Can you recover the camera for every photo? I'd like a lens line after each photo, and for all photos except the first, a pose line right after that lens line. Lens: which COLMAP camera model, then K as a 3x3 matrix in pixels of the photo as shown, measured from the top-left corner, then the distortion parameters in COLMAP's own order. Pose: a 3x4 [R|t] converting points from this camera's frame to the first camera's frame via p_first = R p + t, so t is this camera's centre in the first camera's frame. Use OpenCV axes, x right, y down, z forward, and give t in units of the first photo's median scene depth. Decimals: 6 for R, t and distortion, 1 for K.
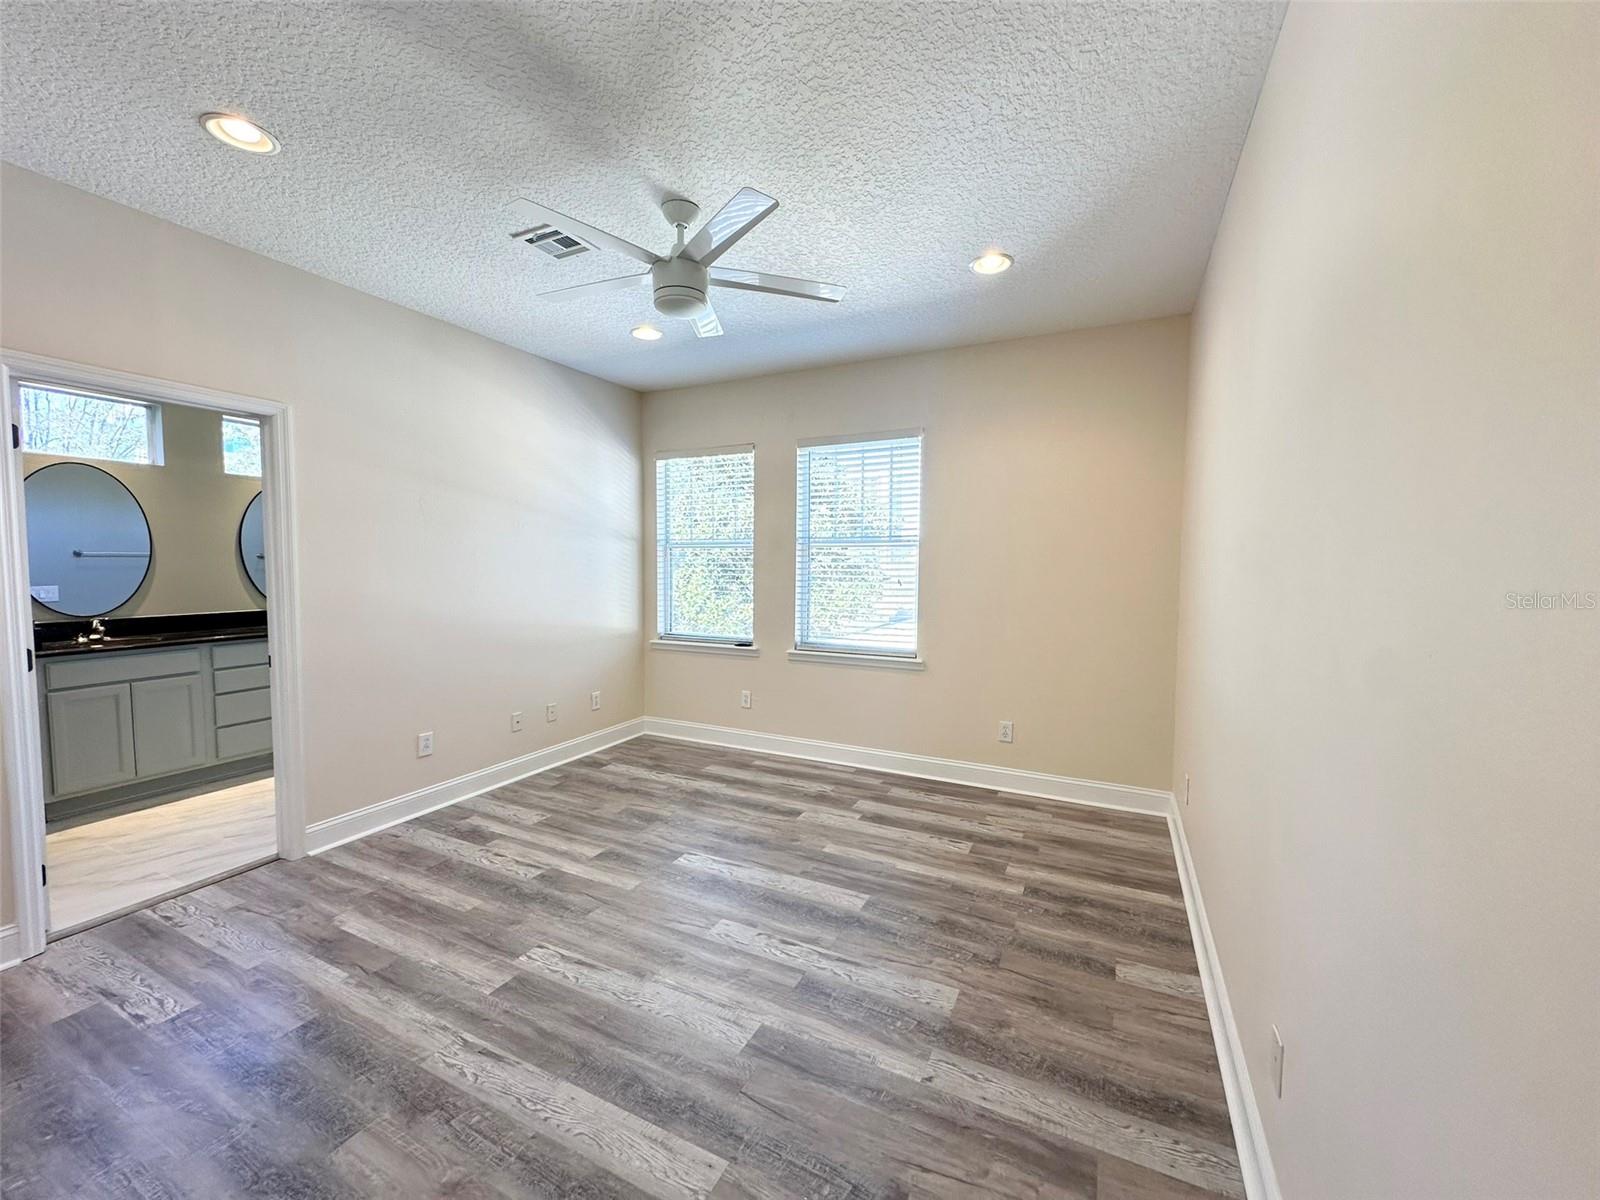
lens RADIAL K [[637.9, 0, 801.4], [0, 637.9, 605.5], [0, 0, 1]] dist [-0.001452, 0.000238]
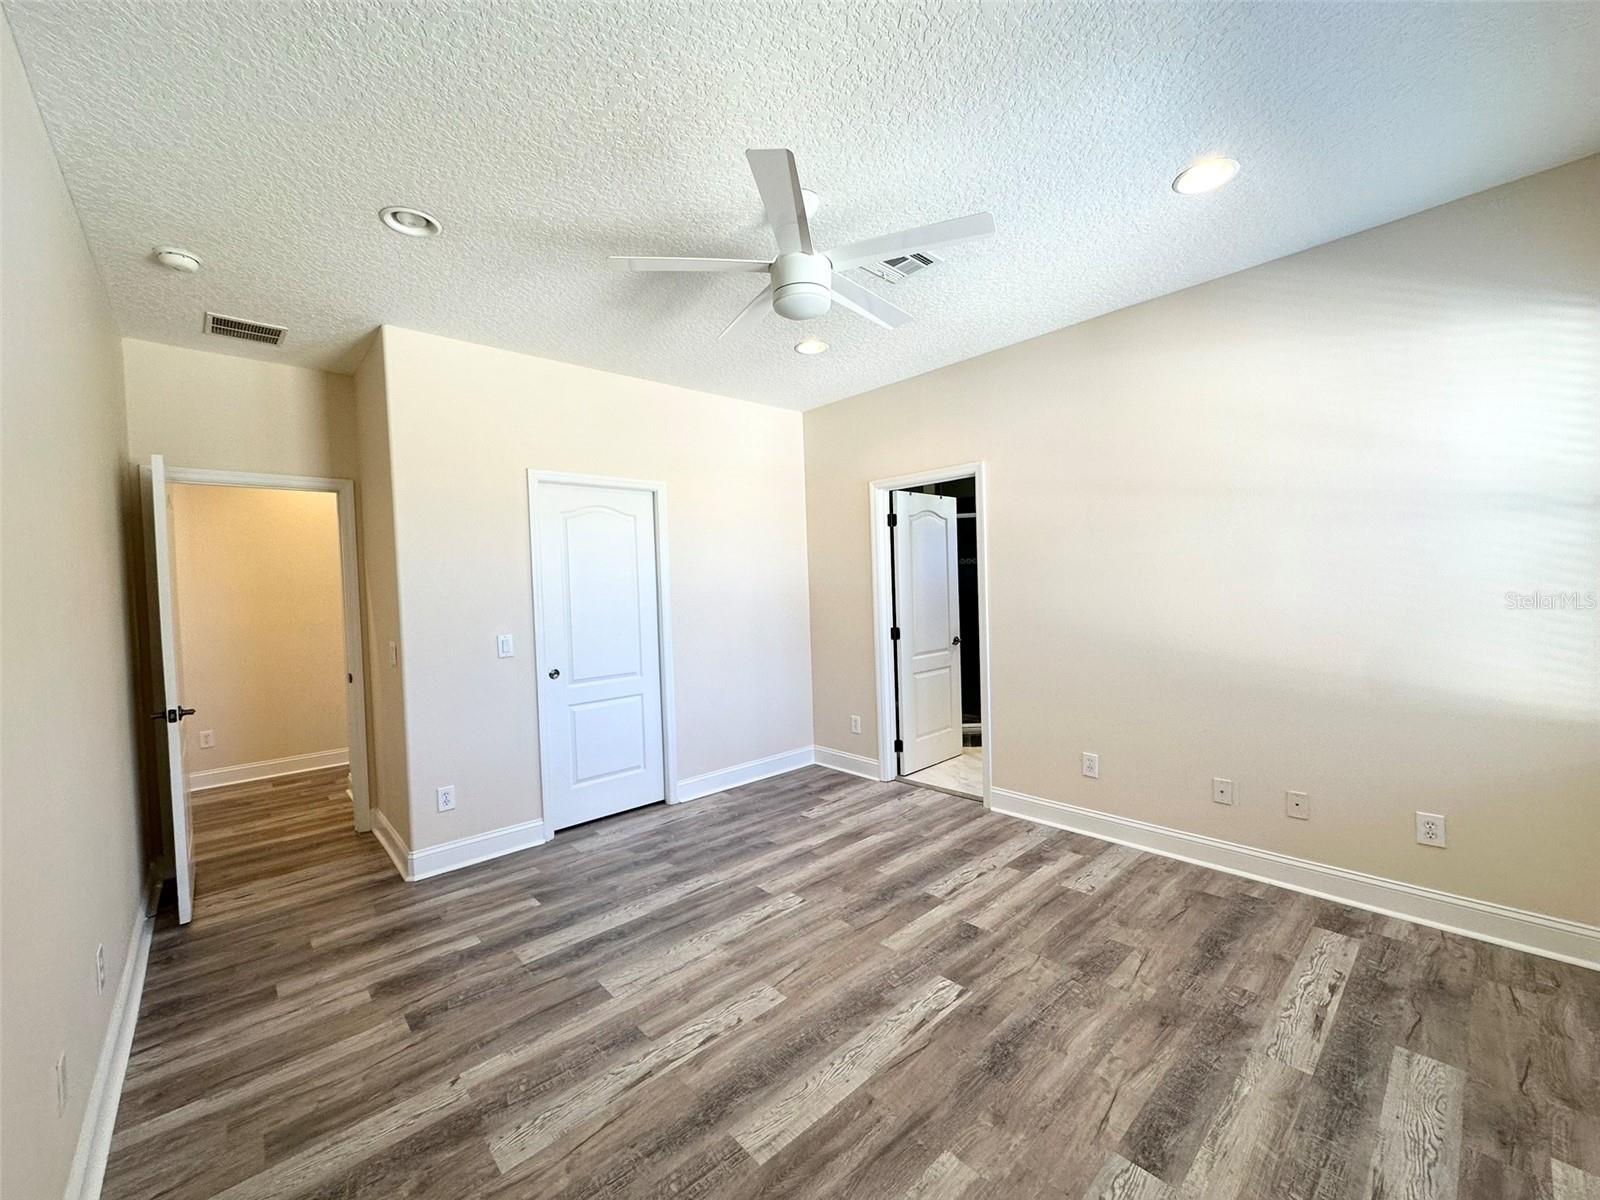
lens RADIAL K [[637.9, 0, 784.5], [0, 637.9, 598.8], [0, 0, 1]] dist [-0.001452, 0.000238]
pose [[-0.380318, 0.028341, -0.924422, 0.628208], [-0.030083, 0.998622, 0.042992, -0.079030], [0.924367, 0.044160, -0.378941, 1.243438]]
